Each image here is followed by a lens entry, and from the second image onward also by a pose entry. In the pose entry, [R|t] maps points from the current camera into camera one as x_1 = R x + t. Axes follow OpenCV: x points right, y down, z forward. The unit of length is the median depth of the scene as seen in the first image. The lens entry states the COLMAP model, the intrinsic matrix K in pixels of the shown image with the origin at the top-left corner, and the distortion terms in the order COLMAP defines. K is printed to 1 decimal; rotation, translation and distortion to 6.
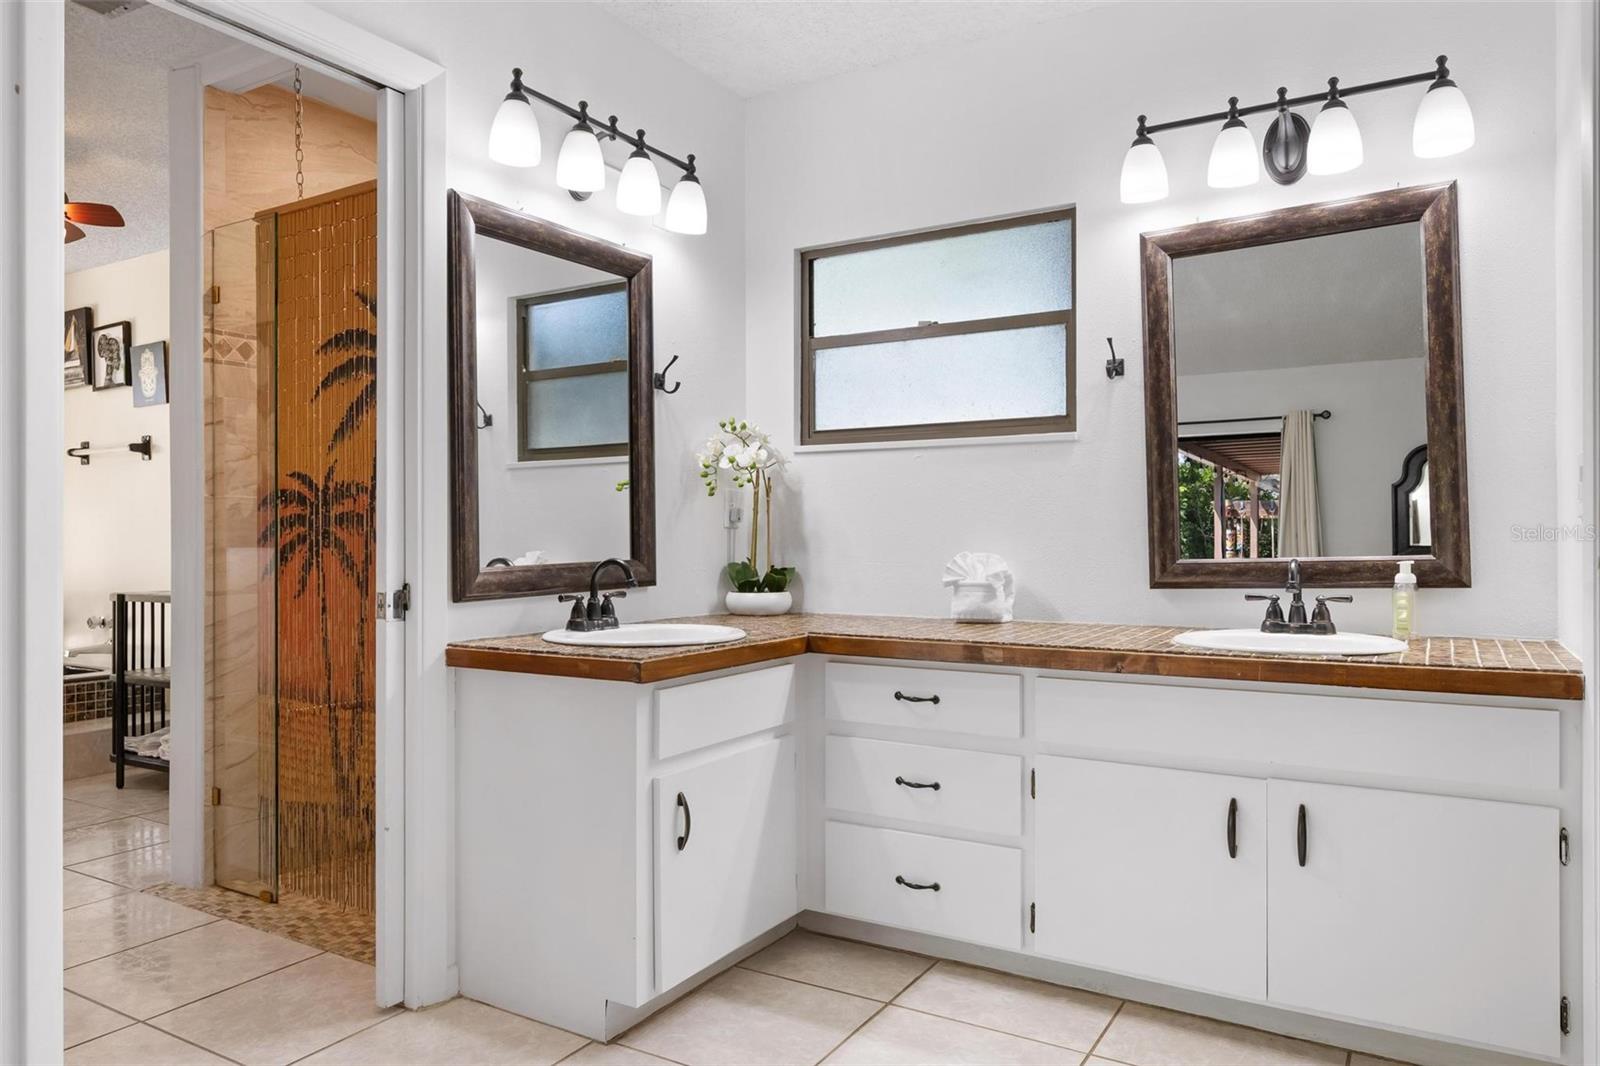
lens RADIAL K [[1062.4, 0, 800.1], [0, 1062.4, 536.0], [0, 0, 1]] dist [-0.005893, -0.001874]
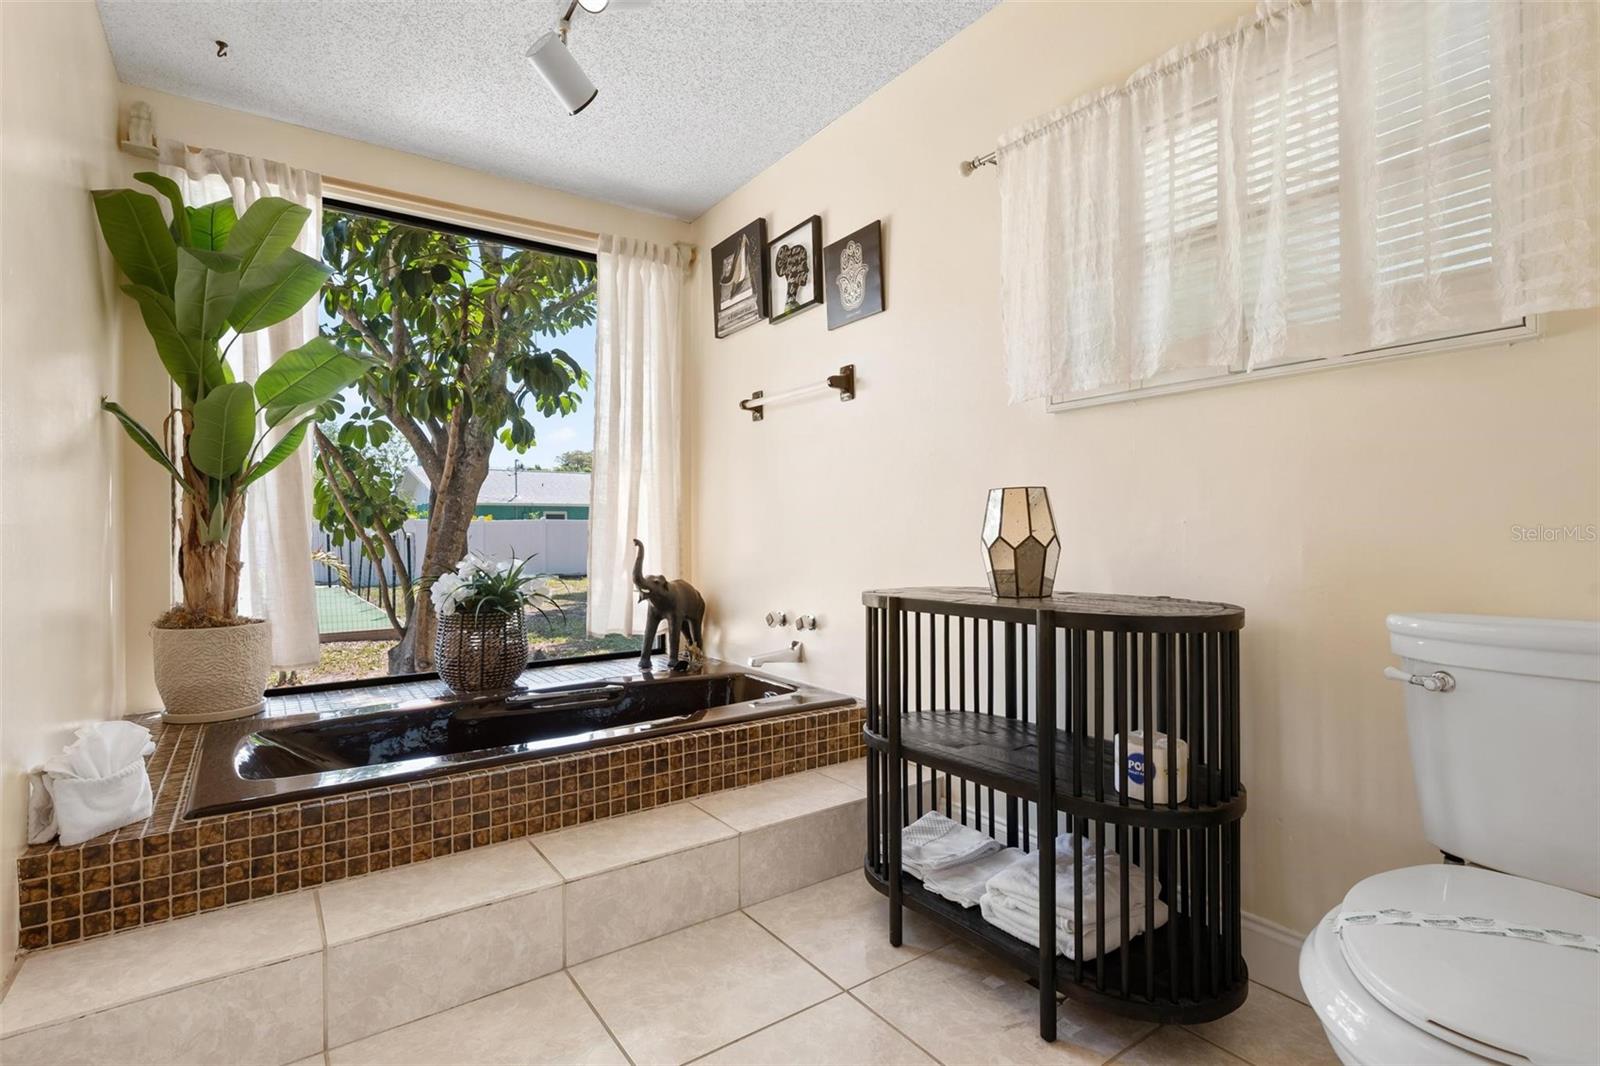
lens RADIAL K [[767.2, 0, 799.9], [0, 767.2, 532.9], [0, 0, 1]] dist [0.001543, 0.000064]
pose [[0.916477, -0.003369, -0.400074, -0.428842], [0.004664, 0.999987, 0.002264, 0.017339], [0.400061, -0.003941, 0.916480, 0.498087]]
